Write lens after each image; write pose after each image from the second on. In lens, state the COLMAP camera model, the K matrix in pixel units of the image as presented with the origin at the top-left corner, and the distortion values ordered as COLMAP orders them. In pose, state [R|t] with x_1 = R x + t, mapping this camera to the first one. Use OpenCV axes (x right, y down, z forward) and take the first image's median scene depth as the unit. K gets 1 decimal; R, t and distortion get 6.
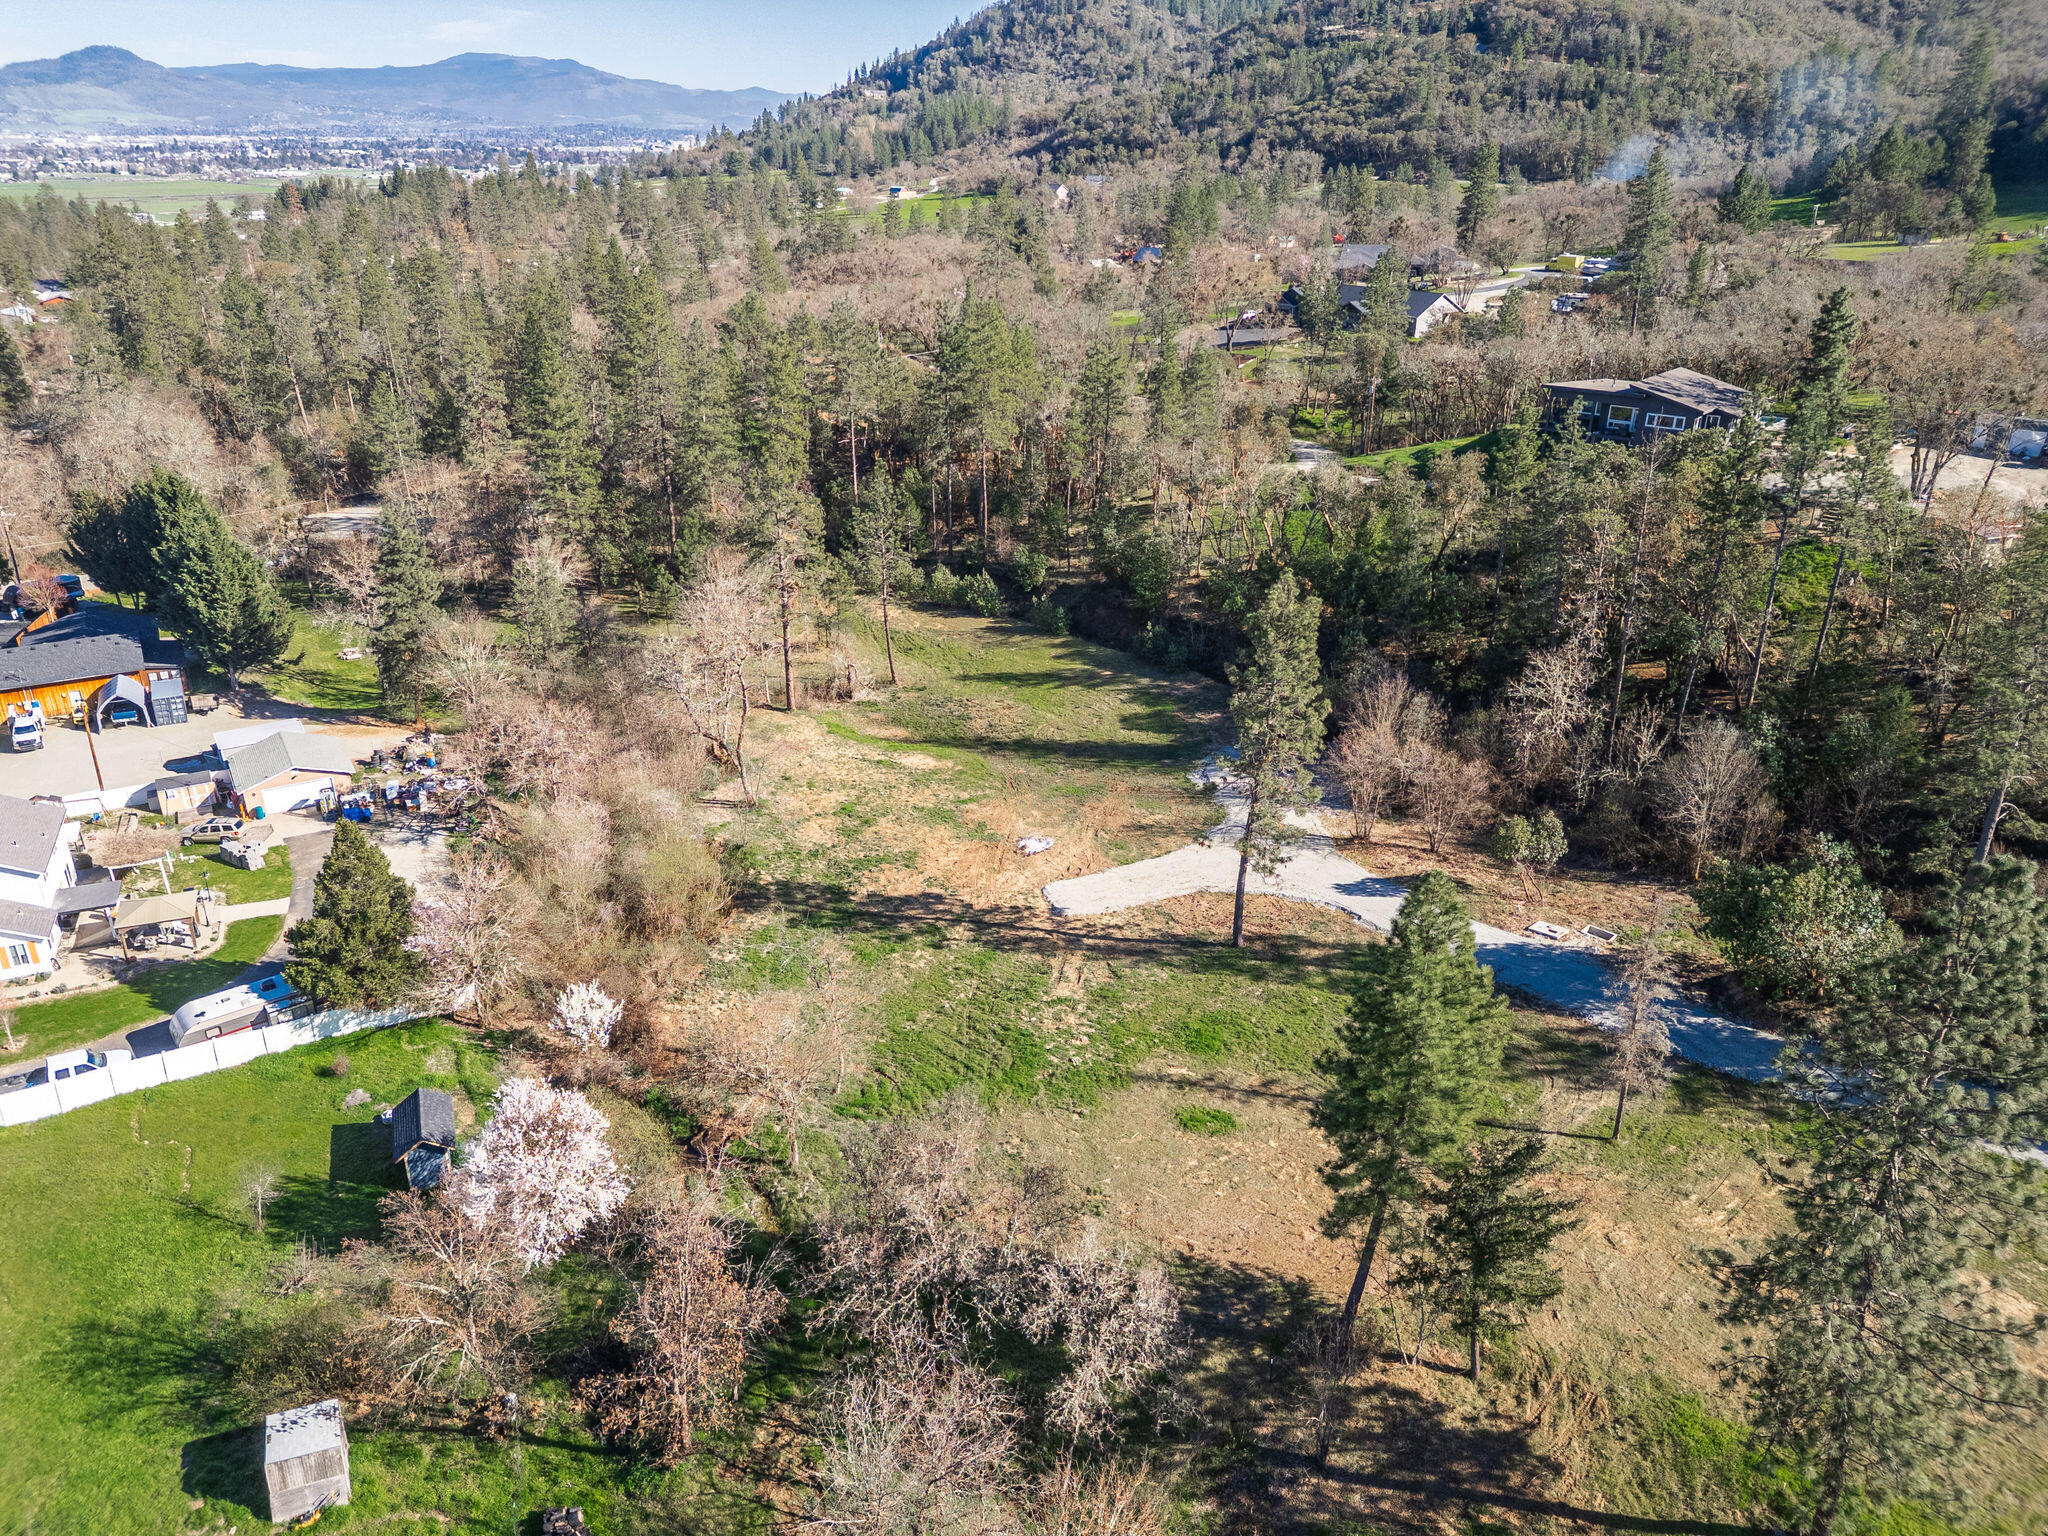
lens RADIAL K [[1432.7, 0, 1024.0], [0, 1432.7, 768.0], [0, 0, 1]] dist [0.073908, -0.065186]
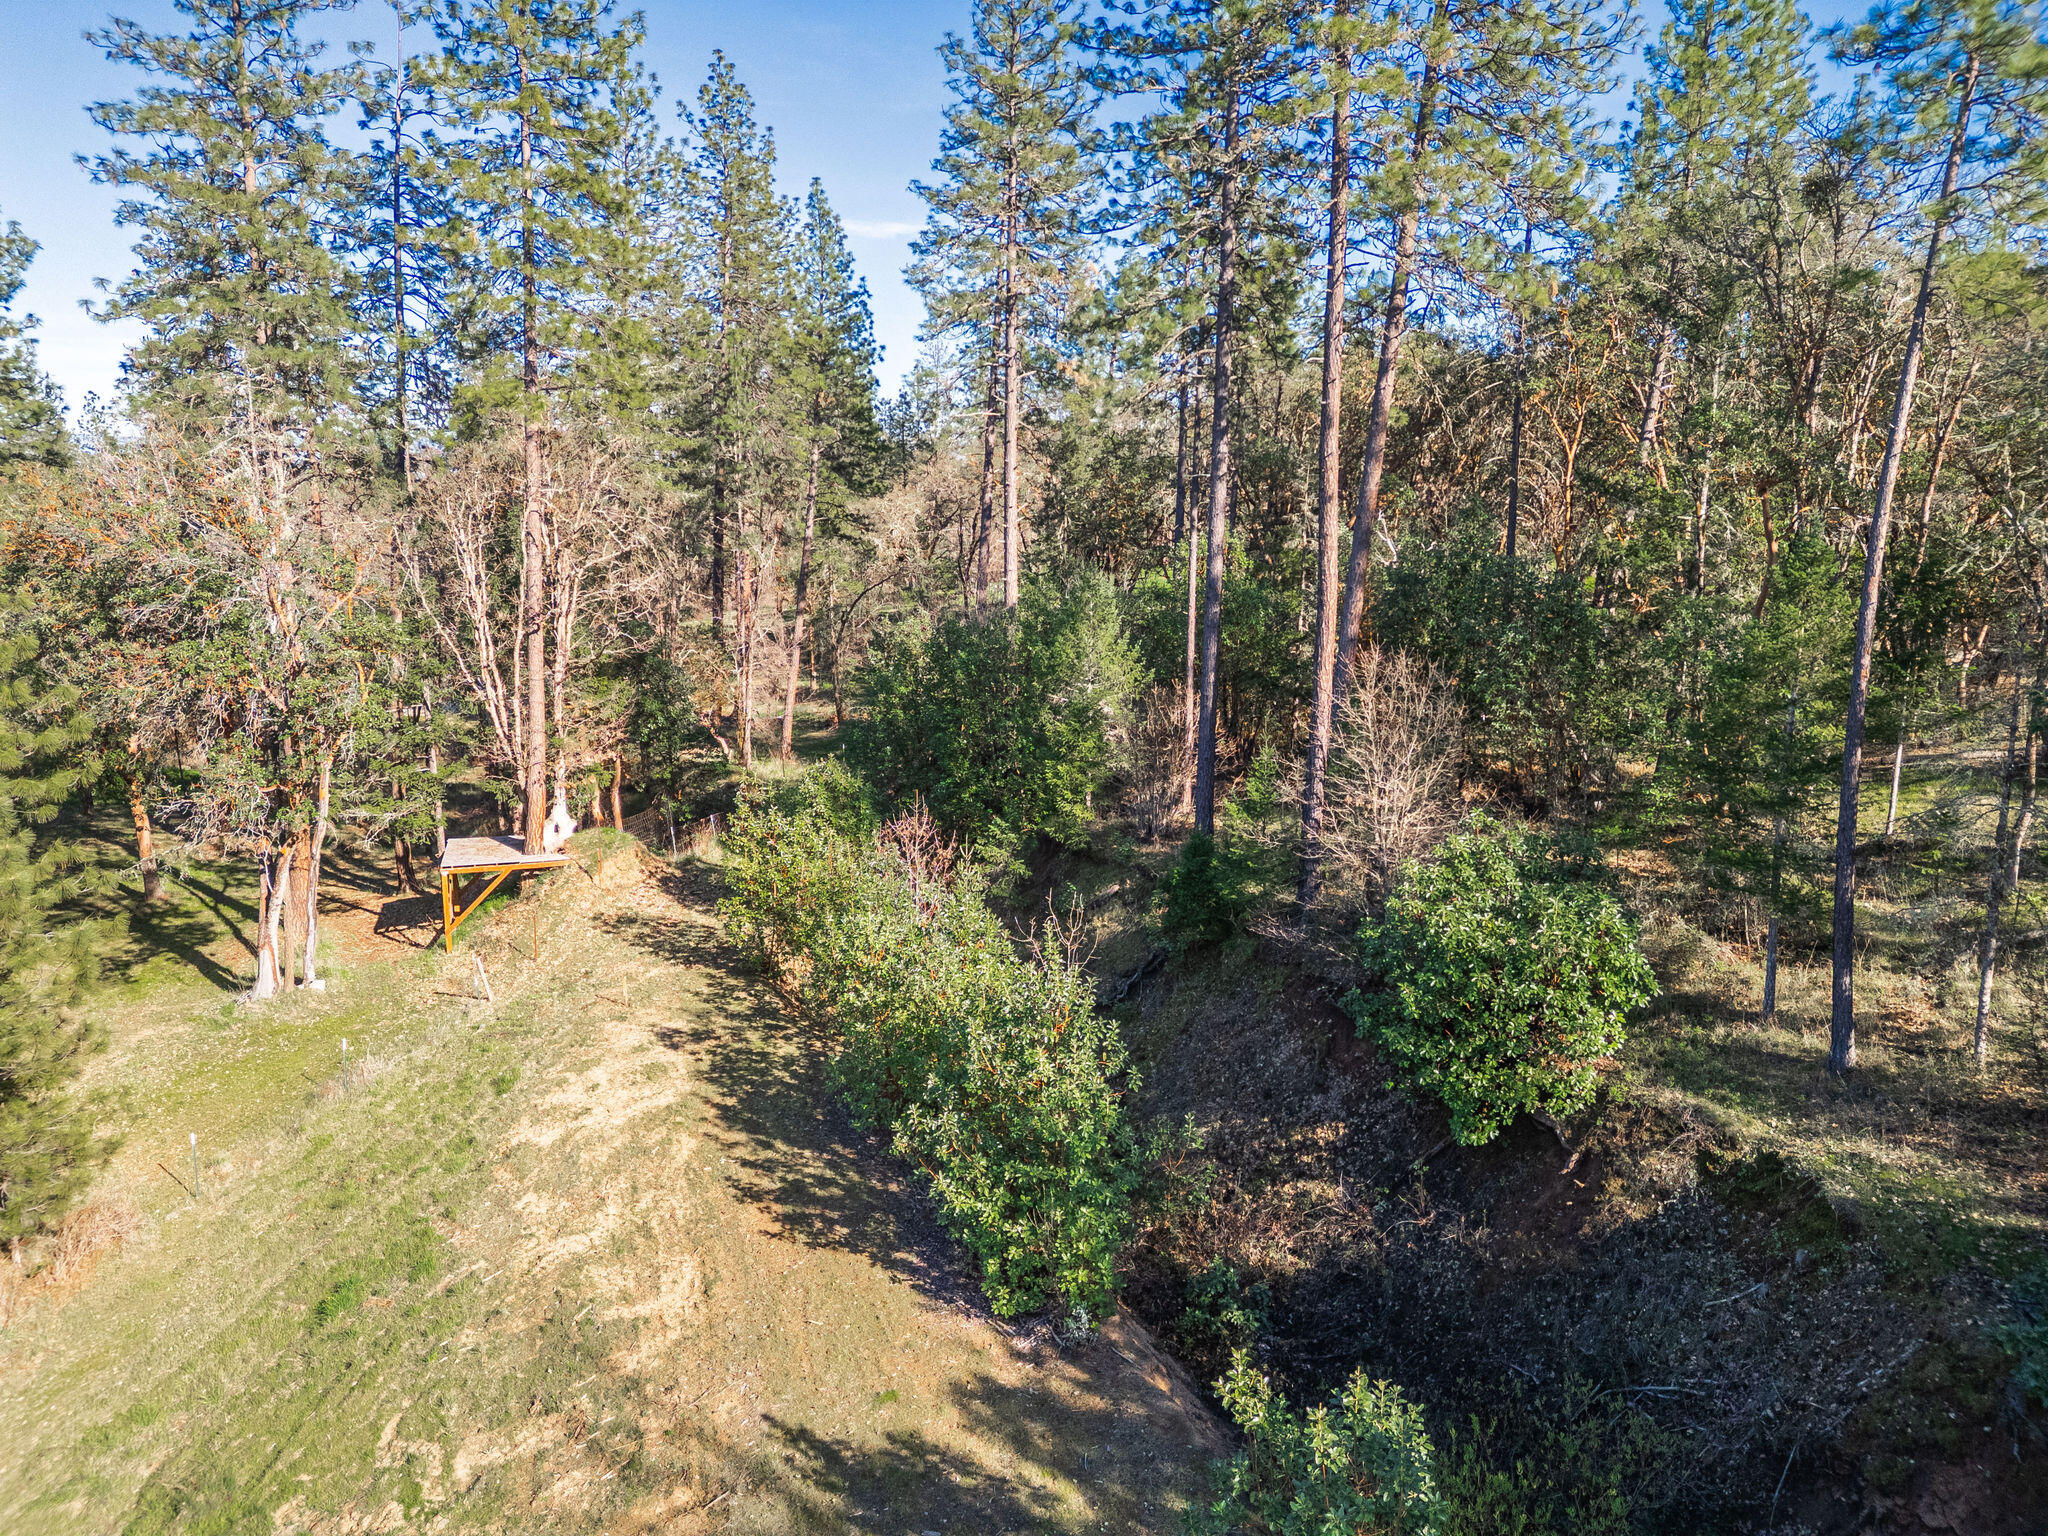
lens RADIAL K [[1436.3, 0, 1024.6], [0, 1436.3, 764.4], [0, 0, 1]] dist [0.068470, -0.061576]
pose [[0.859376, 0.097514, -0.501961, 0.040504], [-0.206348, 0.964305, -0.165943, -0.158314], [0.467861, 0.246186, 0.848822, 1.065214]]
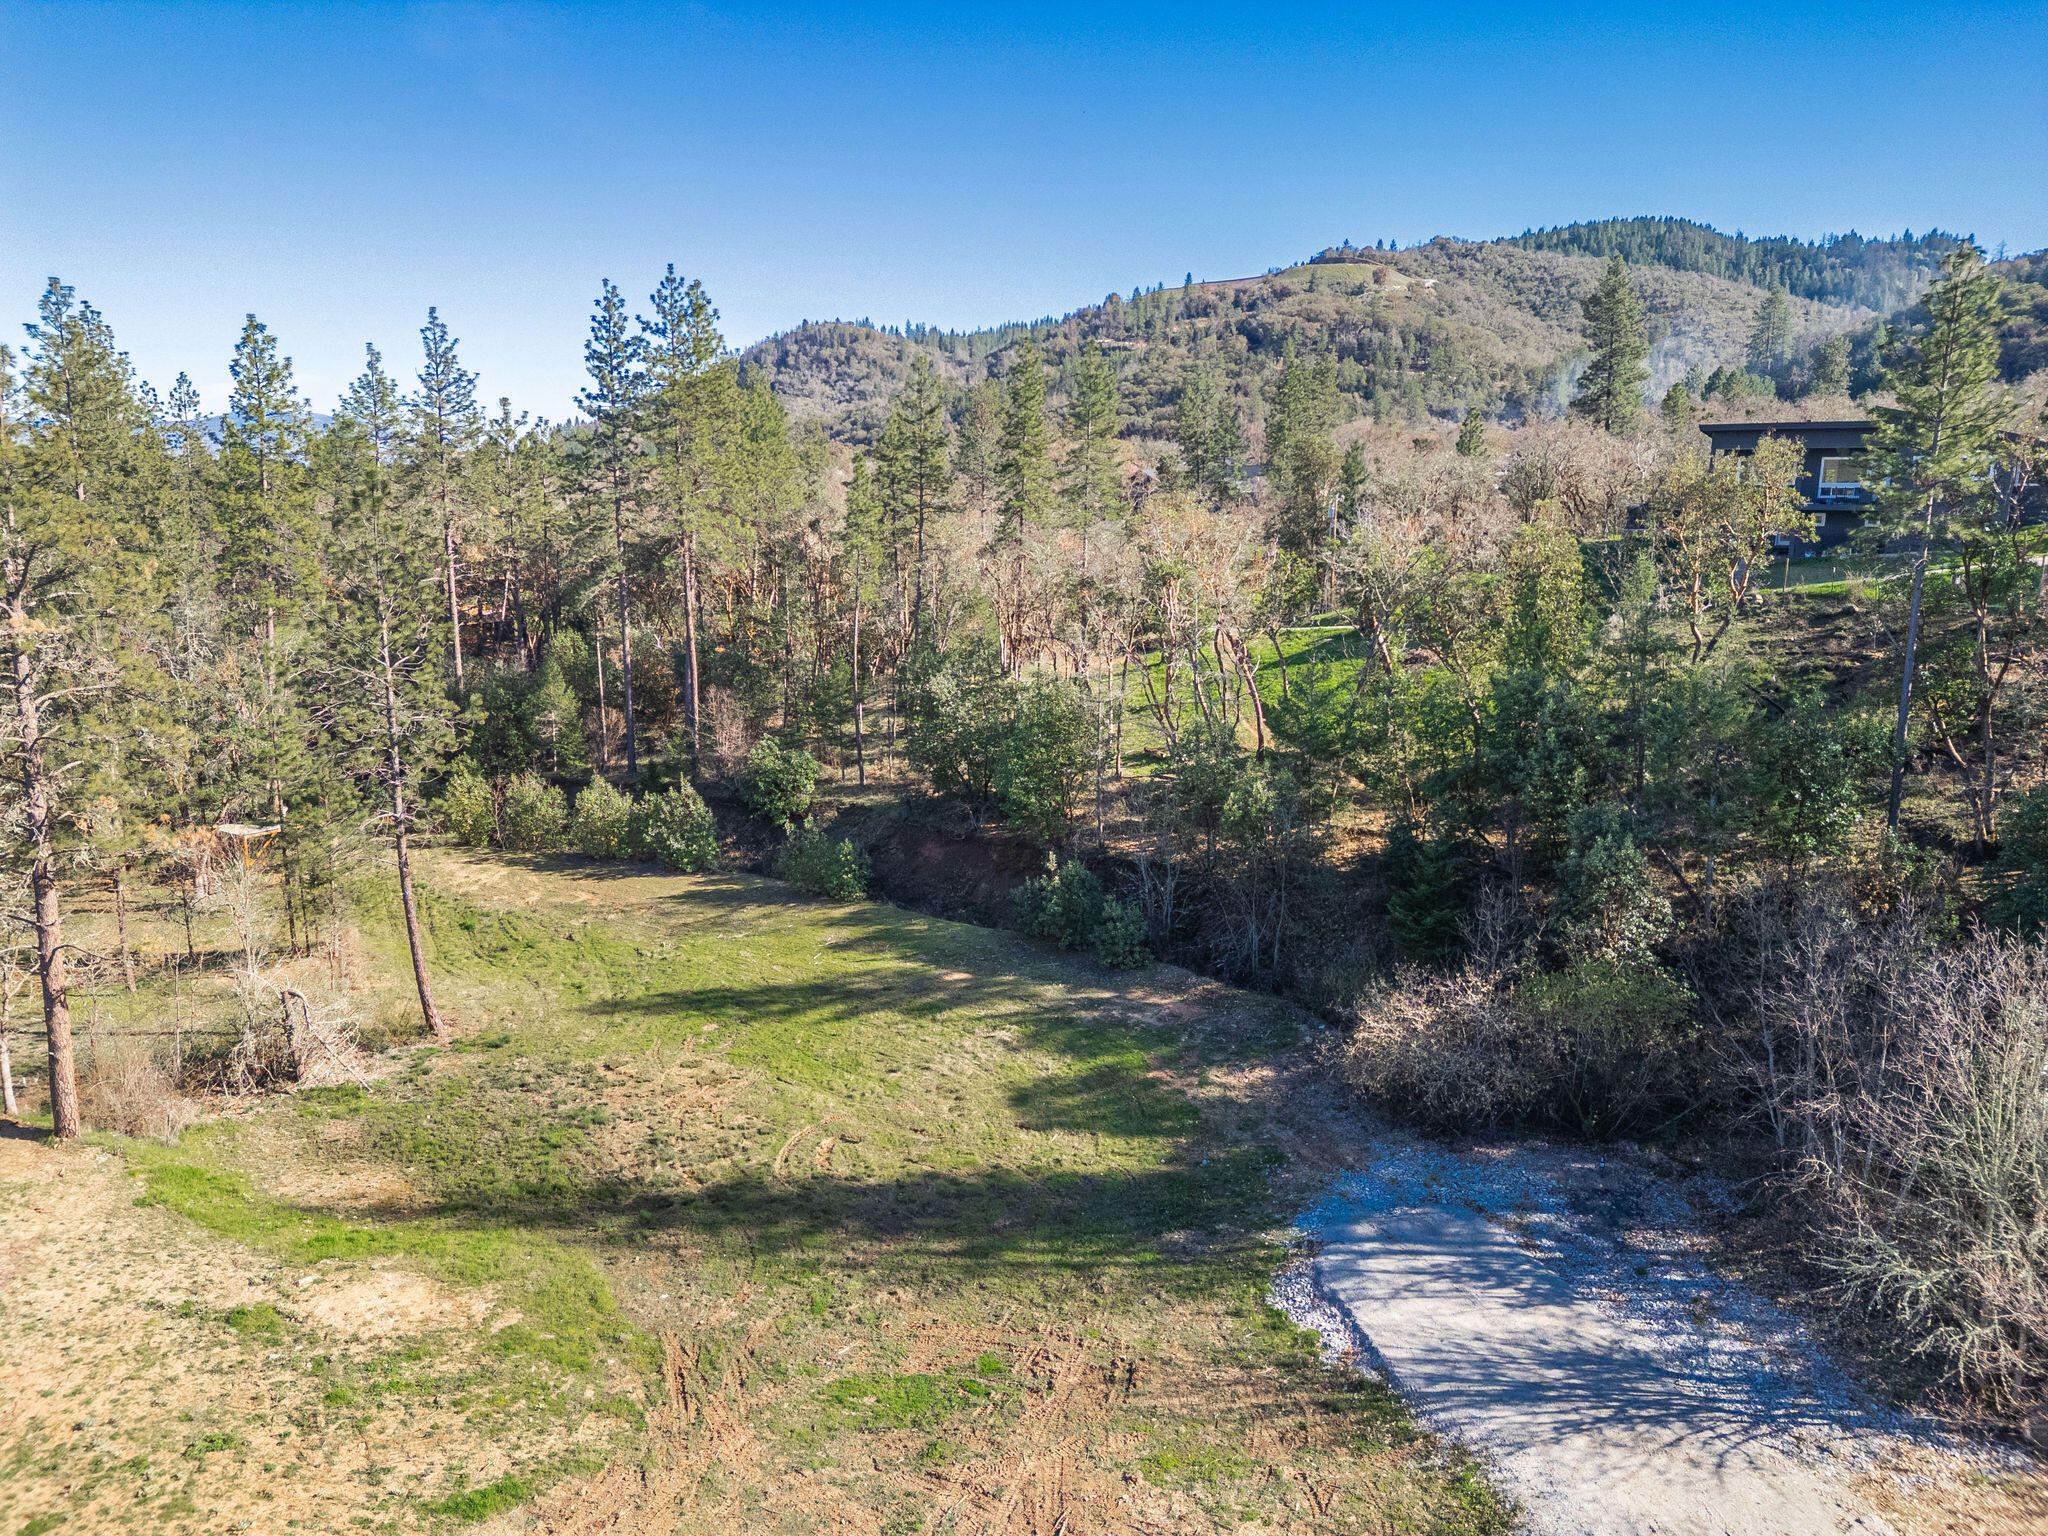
lens RADIAL K [[1424.2, 0, 1021.5], [0, 1424.2, 766.6], [0, 0, 1]] dist [0.098457, -0.105934]
pose [[0.989185, -0.027147, 0.144139, 0.018676], [0.057929, 0.975138, -0.213894, -0.038648], [-0.134749, 0.219931, 0.966164, 0.623889]]
